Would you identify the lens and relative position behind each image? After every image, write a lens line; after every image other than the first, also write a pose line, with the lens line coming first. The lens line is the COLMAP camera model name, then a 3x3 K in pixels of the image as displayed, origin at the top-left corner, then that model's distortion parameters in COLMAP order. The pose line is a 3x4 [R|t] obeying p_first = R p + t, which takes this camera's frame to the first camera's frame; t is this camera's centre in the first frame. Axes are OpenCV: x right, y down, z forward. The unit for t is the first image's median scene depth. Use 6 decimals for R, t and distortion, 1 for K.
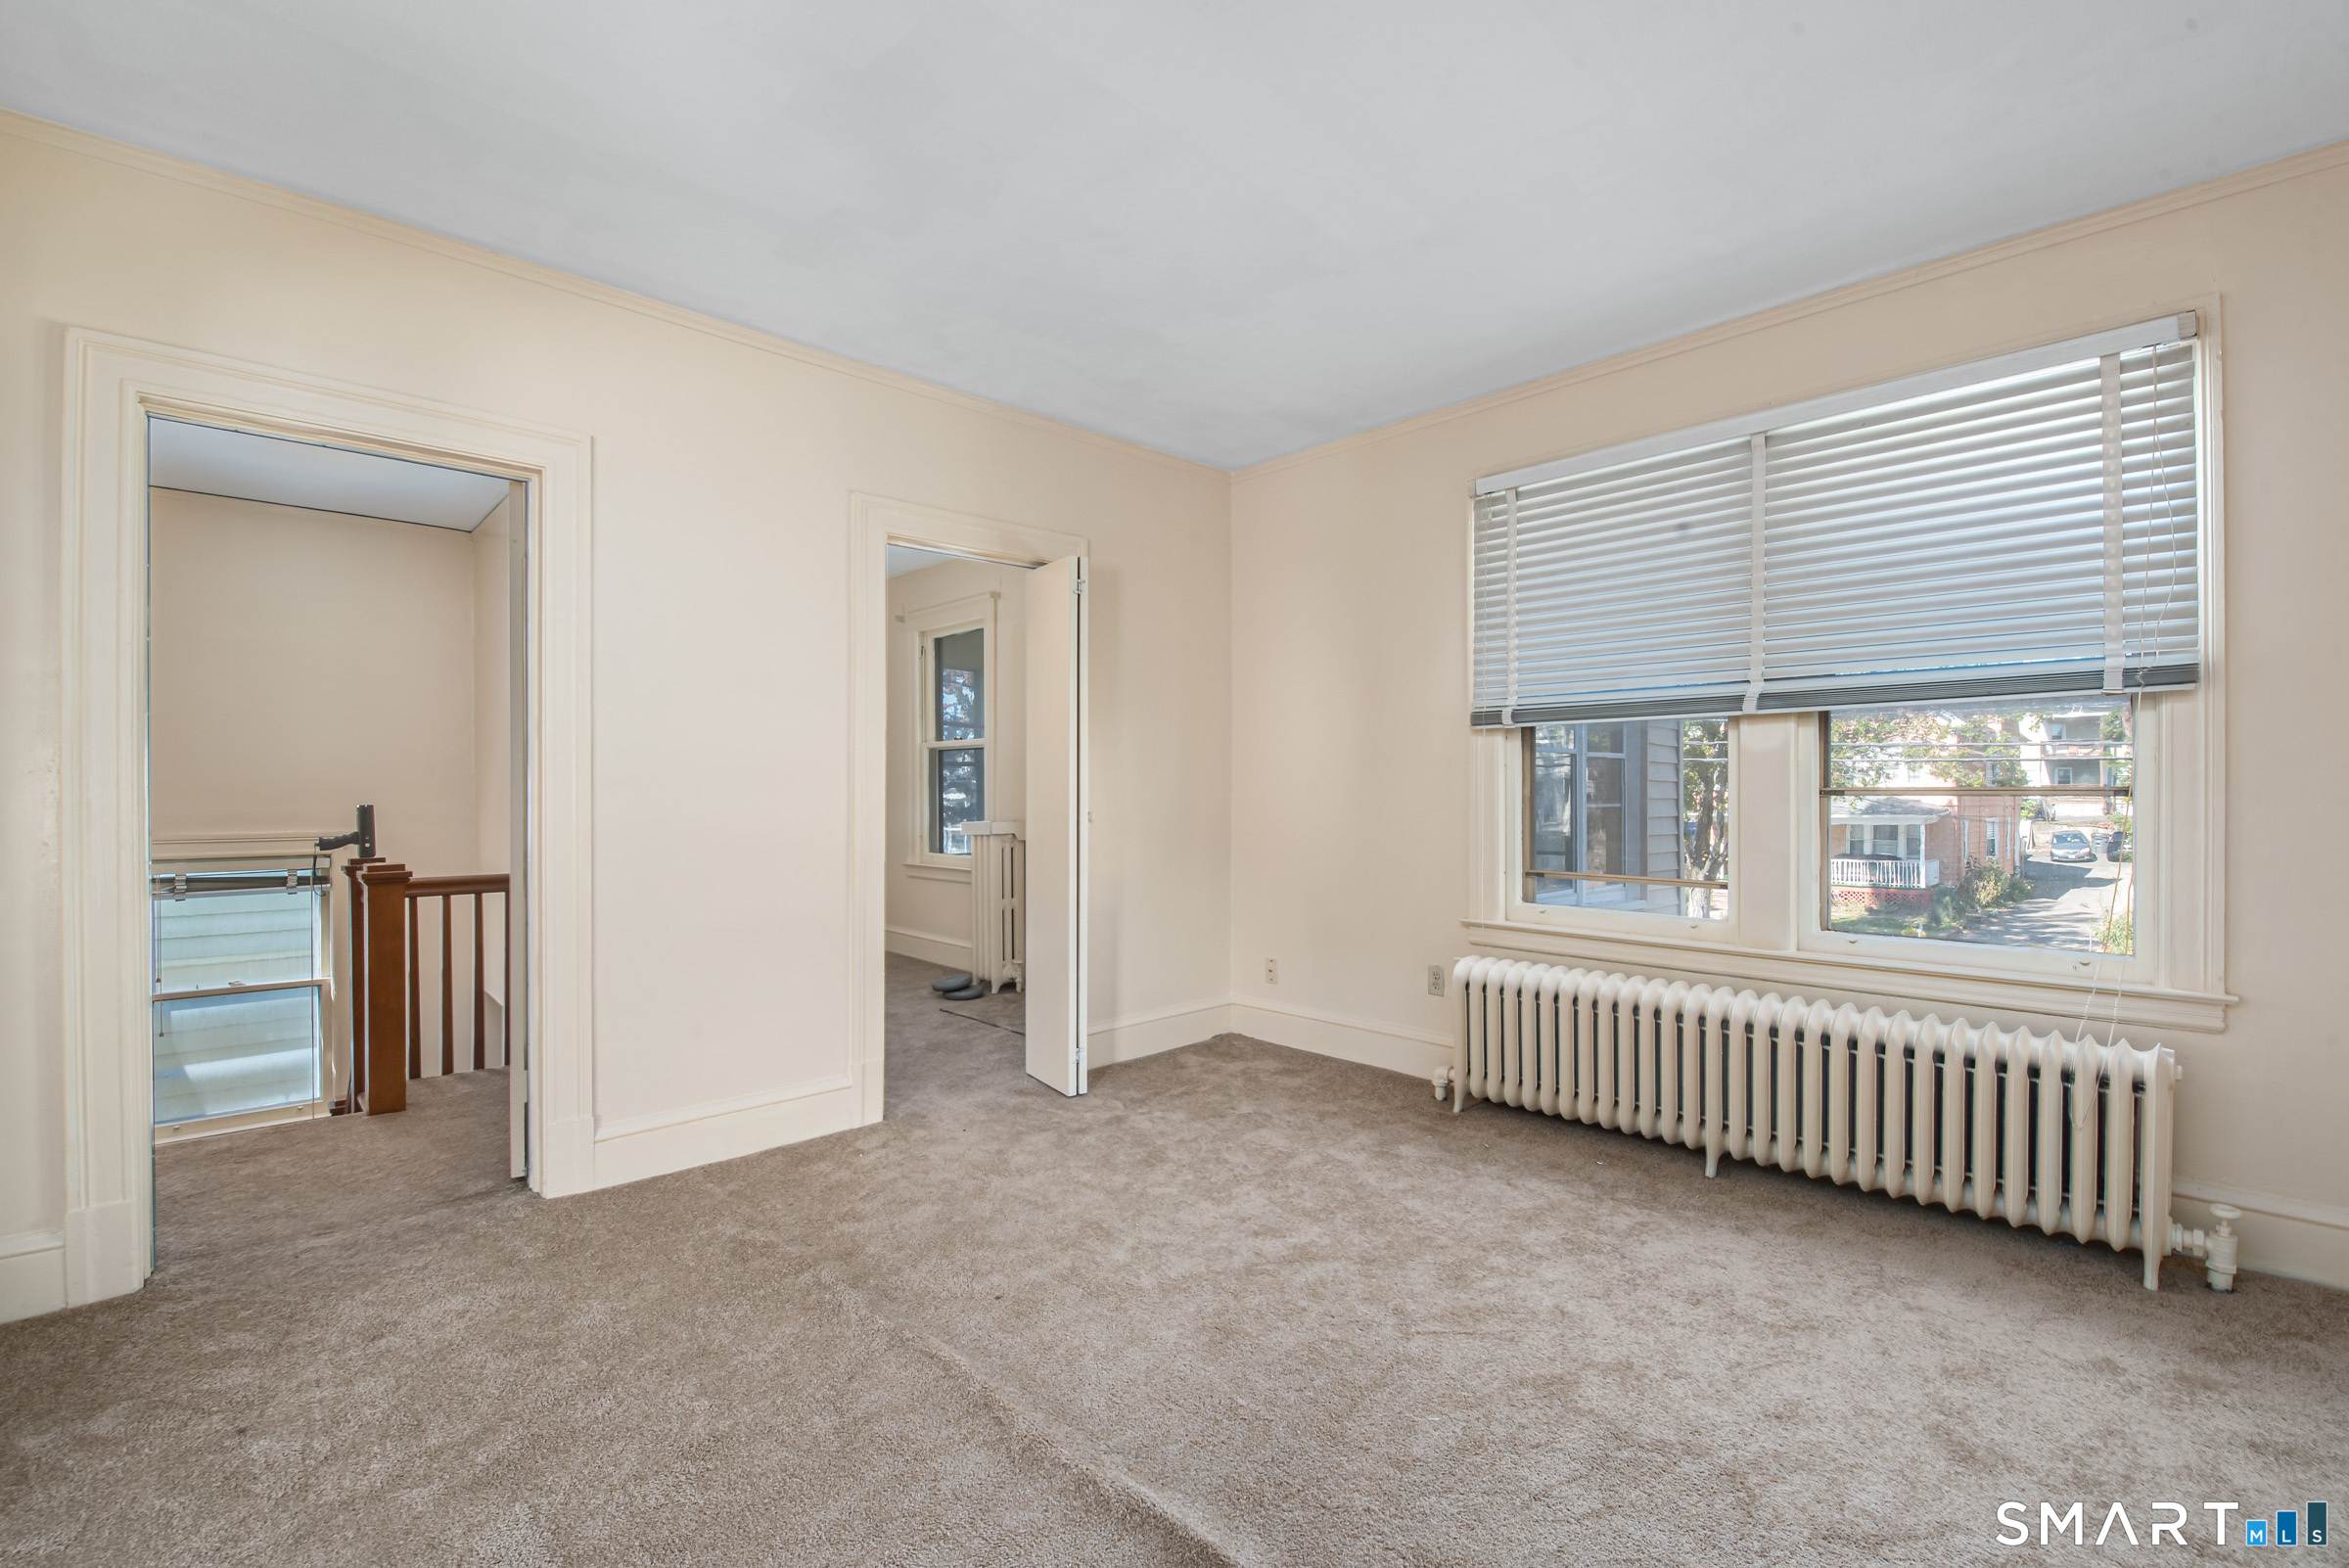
lens RADIAL K [[1039.5, 0, 1190.0], [0, 1039.5, 790.9], [0, 0, 1]] dist [-0.000925, 0.000038]
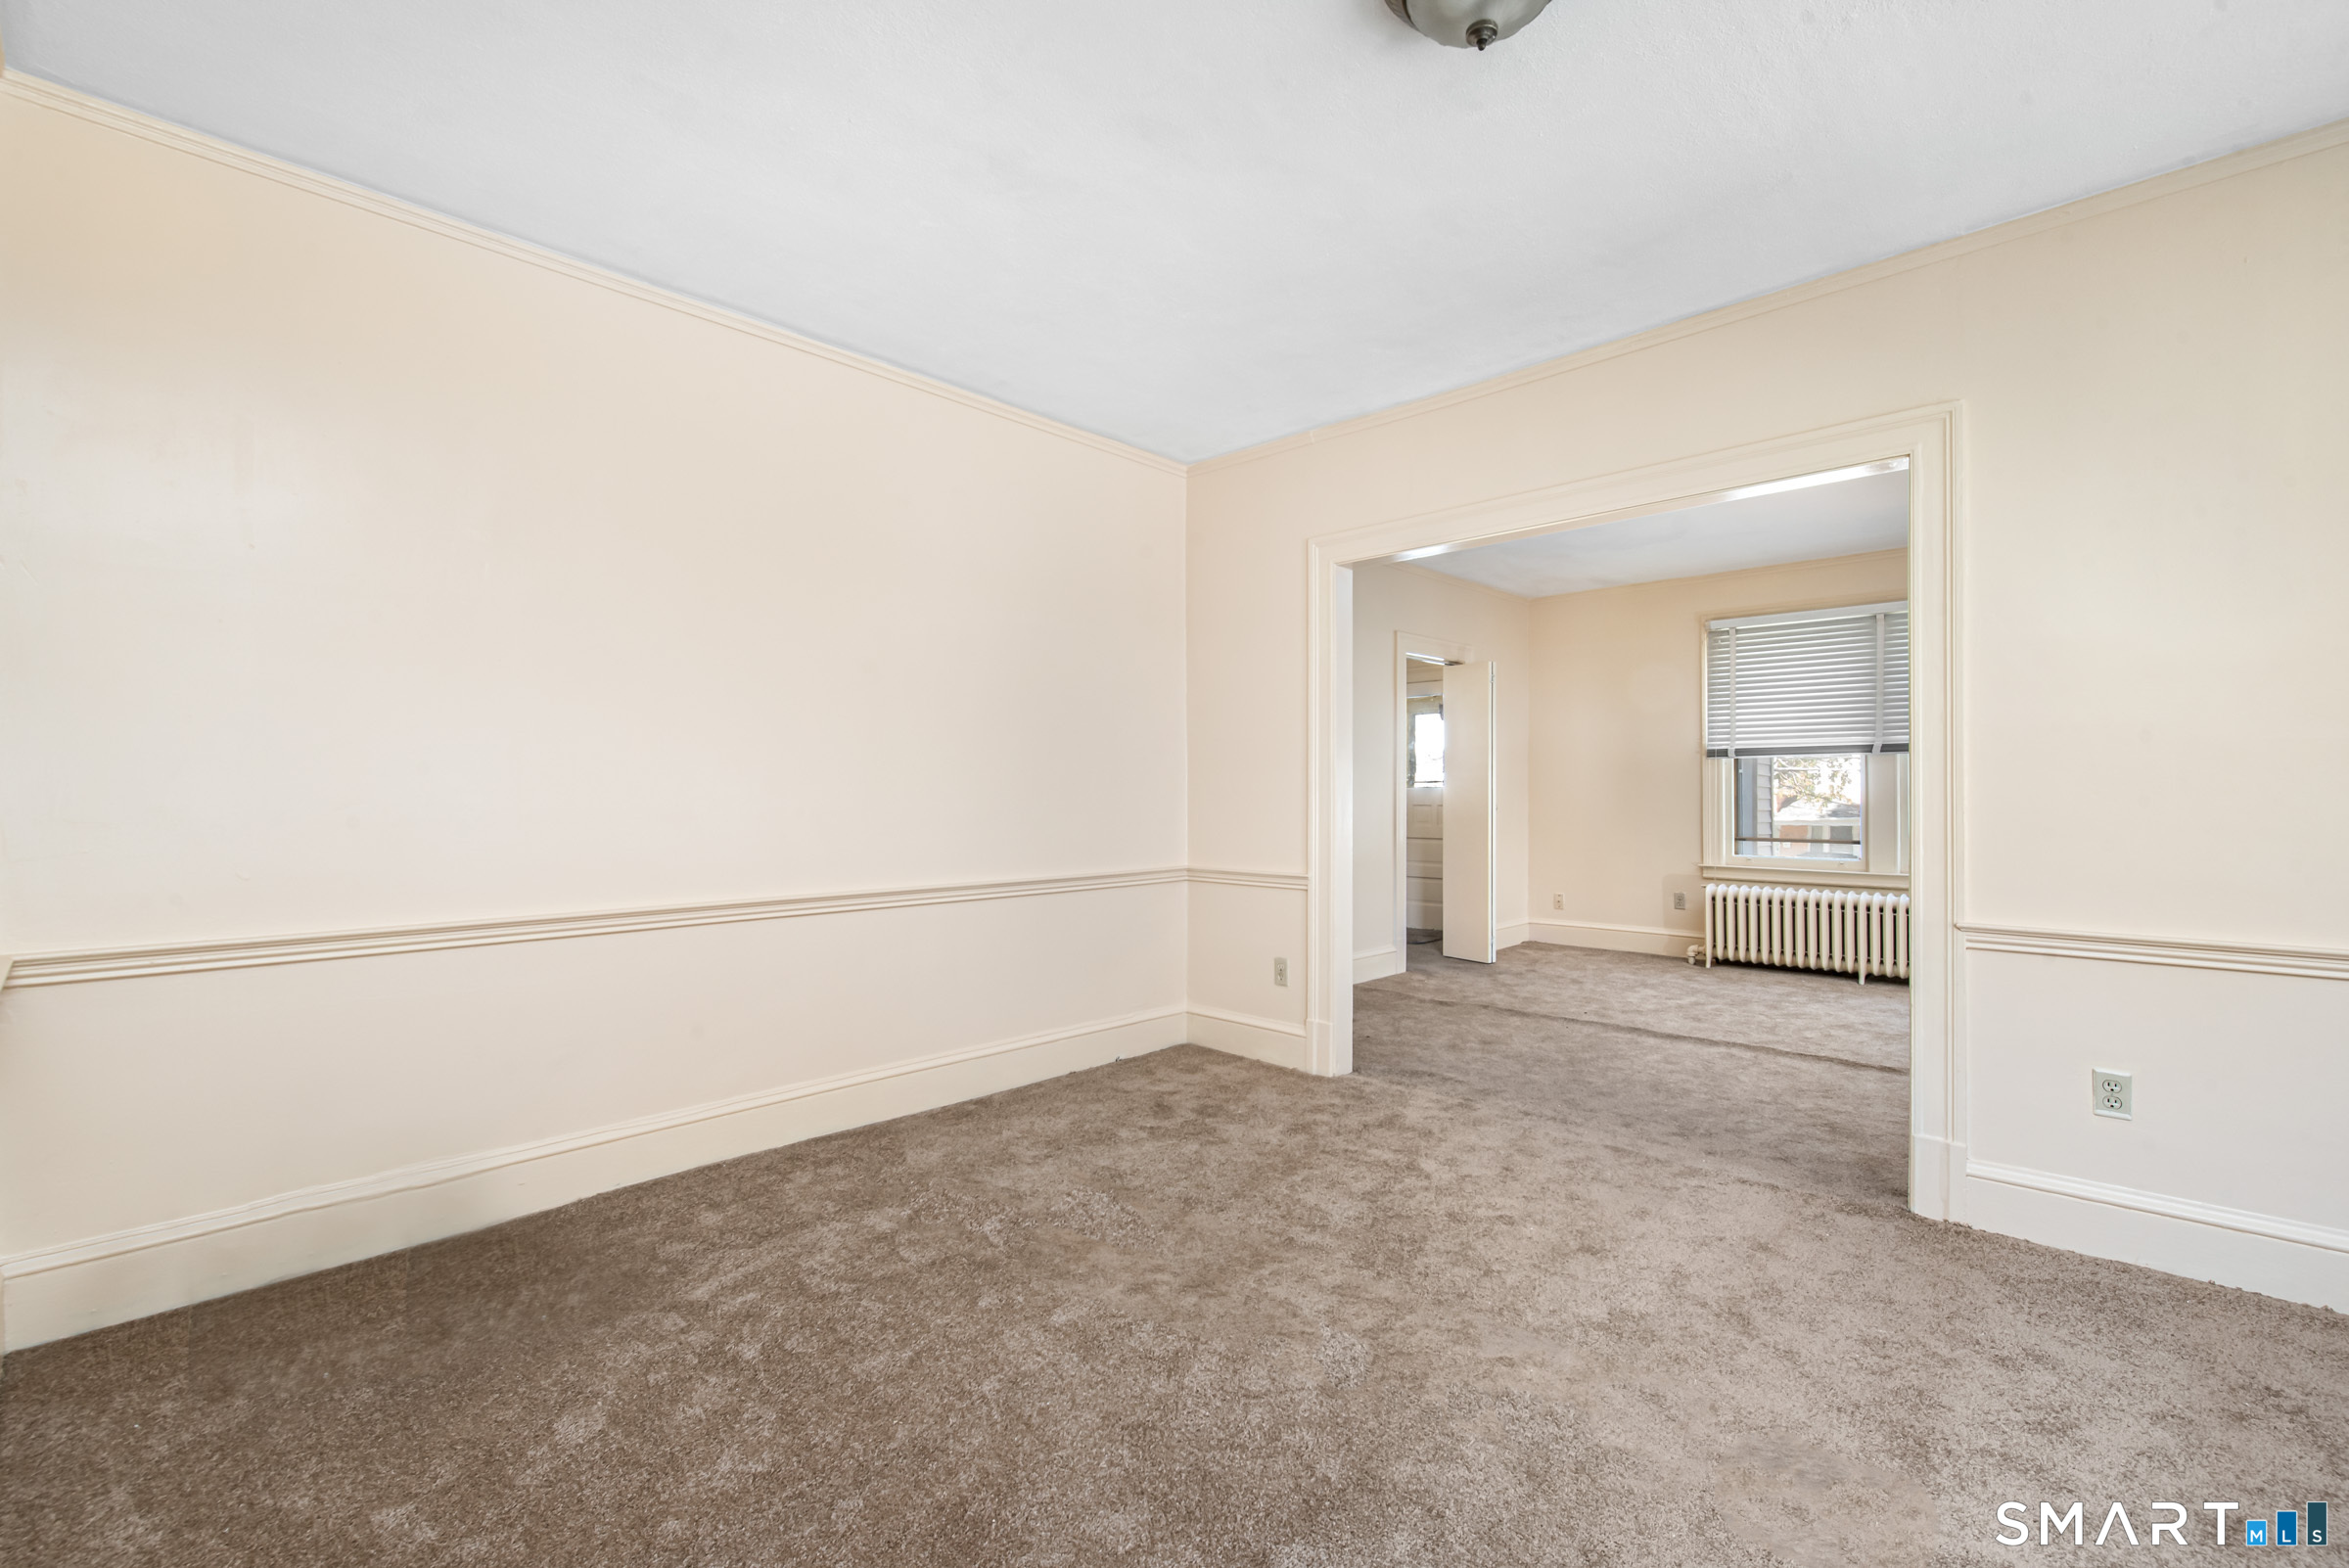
lens RADIAL K [[1039.5, 0, 1164.7], [0, 1039.5, 788.0], [0, 0, 1]] dist [-0.000925, 0.000038]
pose [[0.999500, 0.000067, 0.031621, -0.735465], [0.000276, 0.999941, -0.010822, 0.010271], [-0.031620, 0.010826, 0.999441, -0.780199]]
